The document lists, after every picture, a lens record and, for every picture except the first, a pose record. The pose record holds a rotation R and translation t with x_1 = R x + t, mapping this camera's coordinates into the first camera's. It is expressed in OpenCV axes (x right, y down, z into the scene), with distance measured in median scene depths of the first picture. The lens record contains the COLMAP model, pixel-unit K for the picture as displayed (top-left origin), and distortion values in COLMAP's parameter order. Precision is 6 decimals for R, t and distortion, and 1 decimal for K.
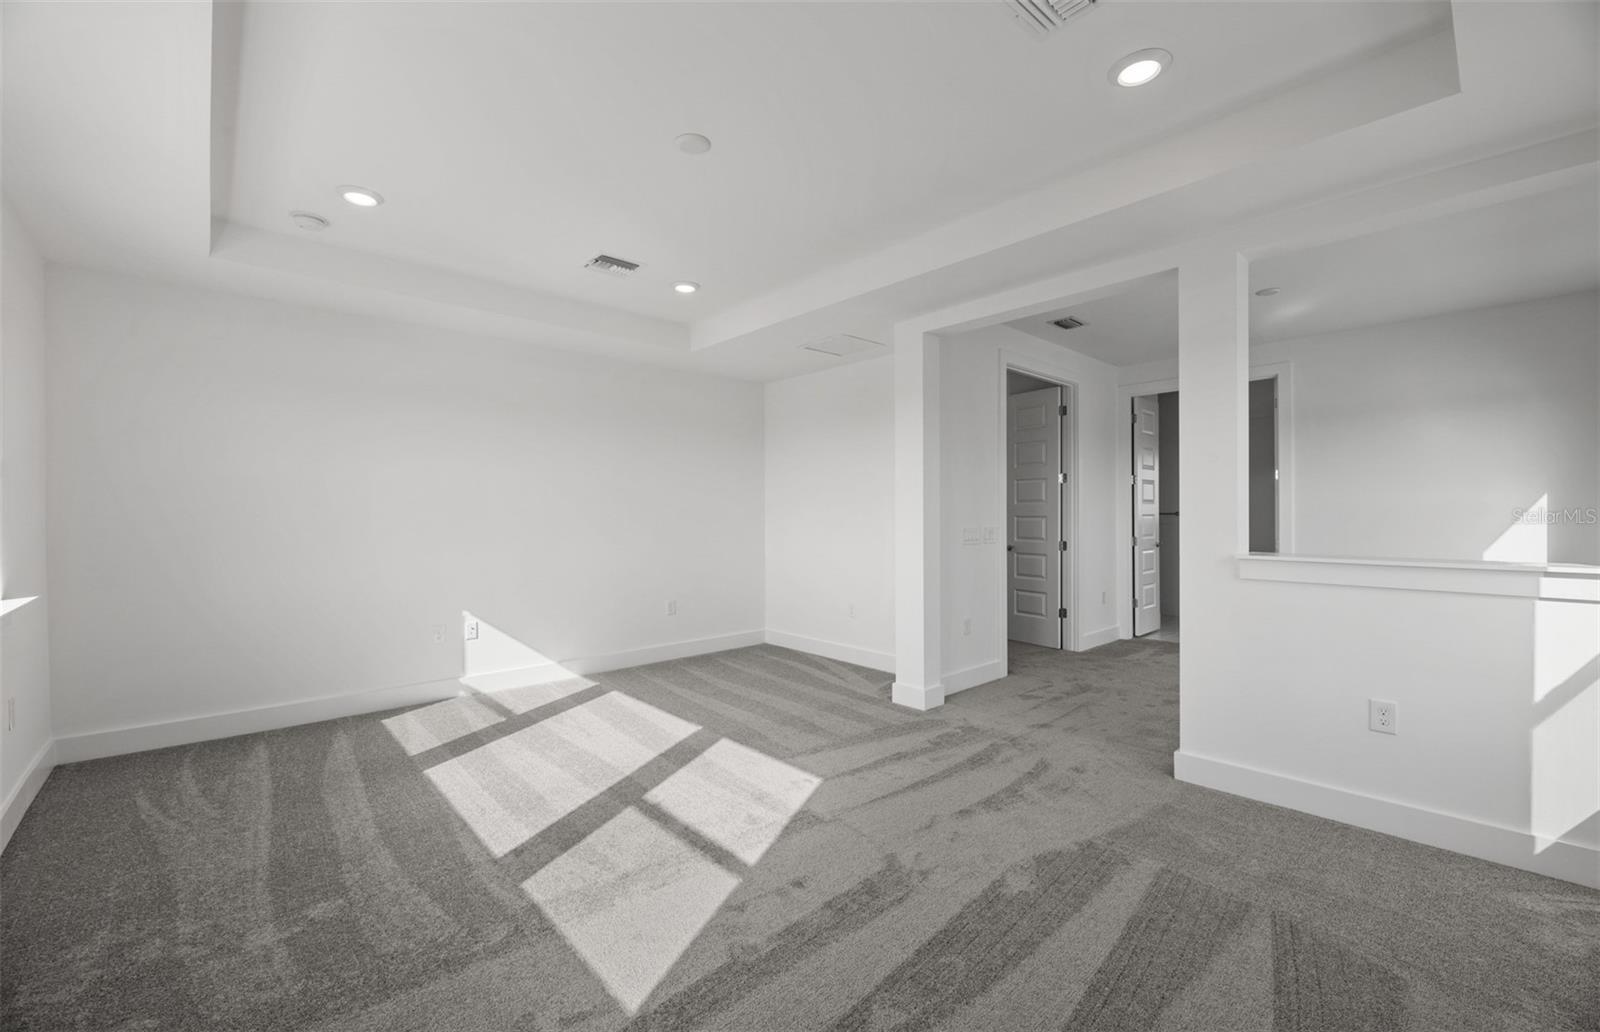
lens RADIAL K [[656.3, 0, 798.3], [0, 656.3, 507.5], [0, 0, 1]] dist [-0.002715, -0.001982]
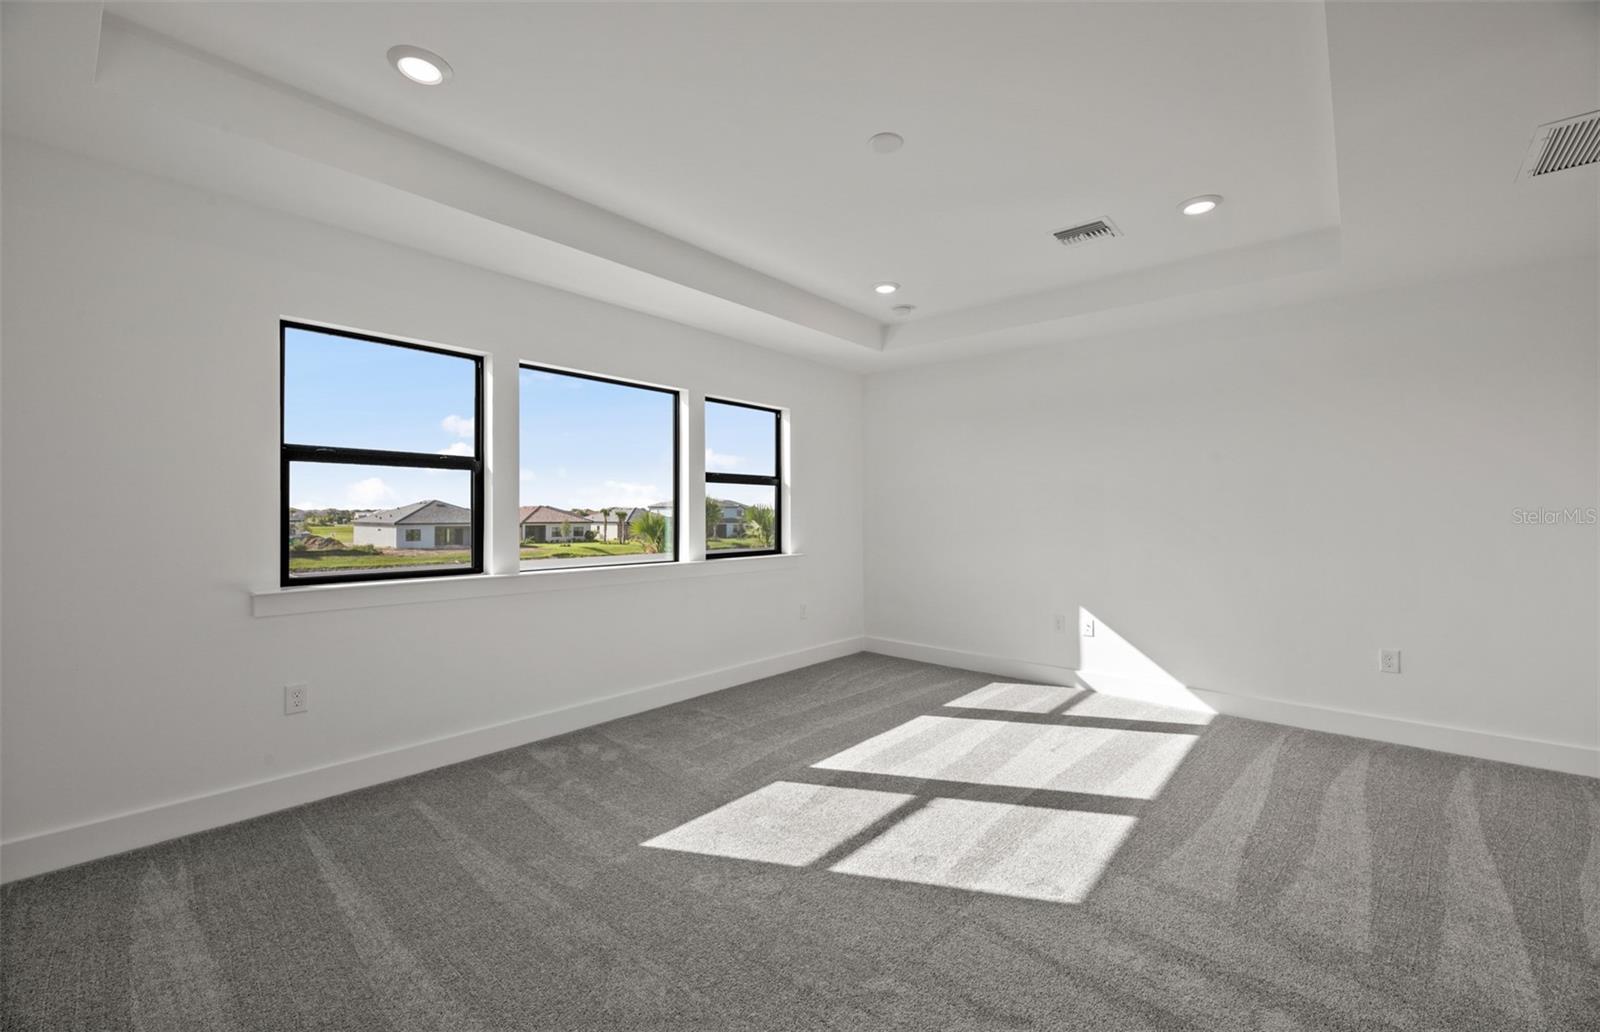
lens RADIAL K [[656.3, 0, 798.7], [0, 656.3, 511.9], [0, 0, 1]] dist [-0.002715, -0.001982]
pose [[0.106043, 0.003032, -0.994357, 0.621874], [0.006090, 0.999975, 0.003698, -0.000506], [0.994343, -0.006448, 0.106021, 0.580347]]
